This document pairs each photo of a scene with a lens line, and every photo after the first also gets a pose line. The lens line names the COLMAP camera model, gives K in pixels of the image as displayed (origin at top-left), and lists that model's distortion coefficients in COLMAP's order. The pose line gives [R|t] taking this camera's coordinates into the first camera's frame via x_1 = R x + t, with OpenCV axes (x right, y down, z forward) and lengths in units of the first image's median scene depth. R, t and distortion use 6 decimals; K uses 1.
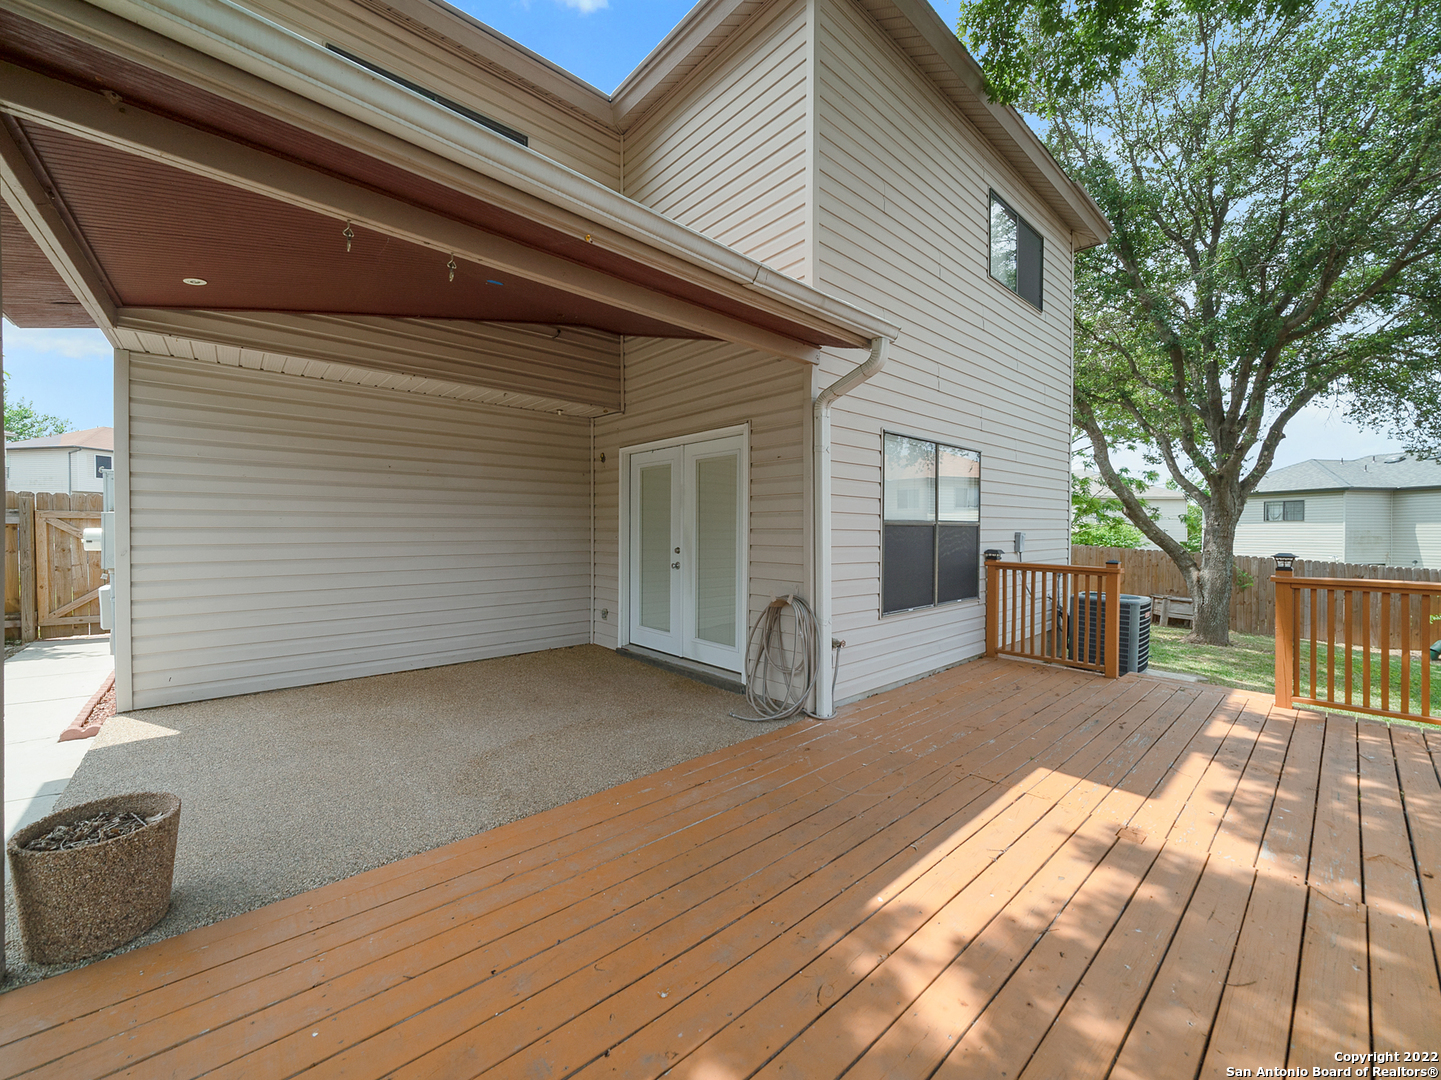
lens RADIAL K [[566.4, 0, 713.1], [0, 566.4, 532.7], [0, 0, 1]] dist [-0.003159, -0.000753]
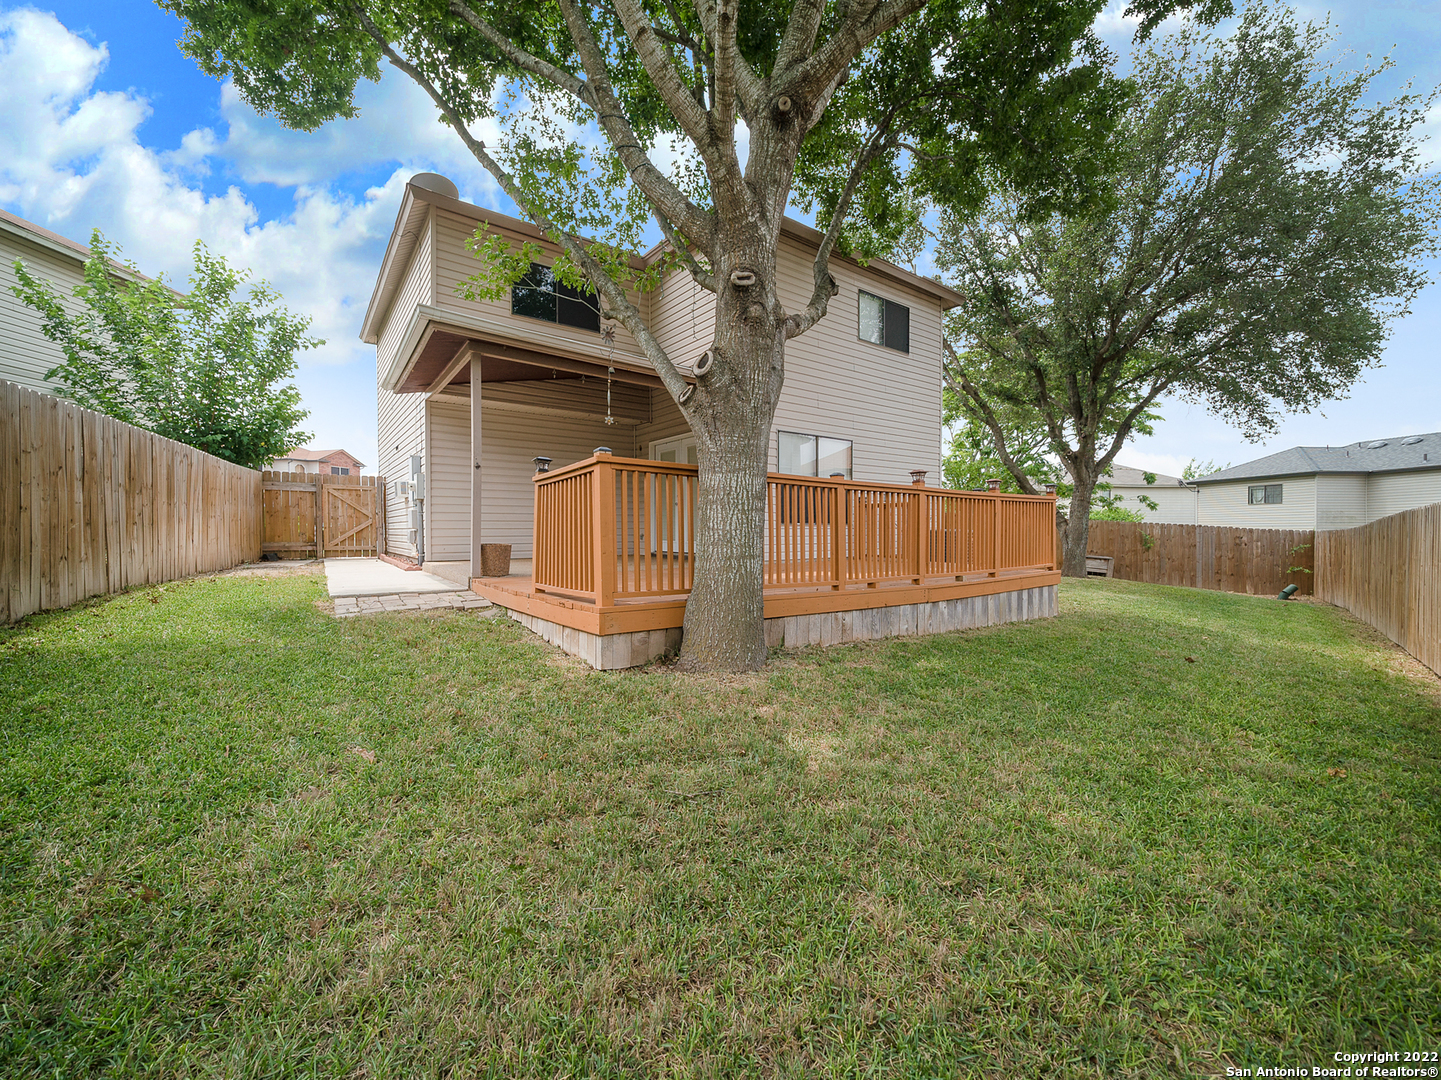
lens RADIAL K [[566.4, 0, 710.2], [0, 566.4, 529.5], [0, 0, 1]] dist [-0.003159, -0.000753]
pose [[0.996312, -0.004889, -0.085669, 0.364827], [0.004317, 0.999967, -0.006865, 0.283395], [0.085699, 0.006469, 0.996300, -1.556162]]
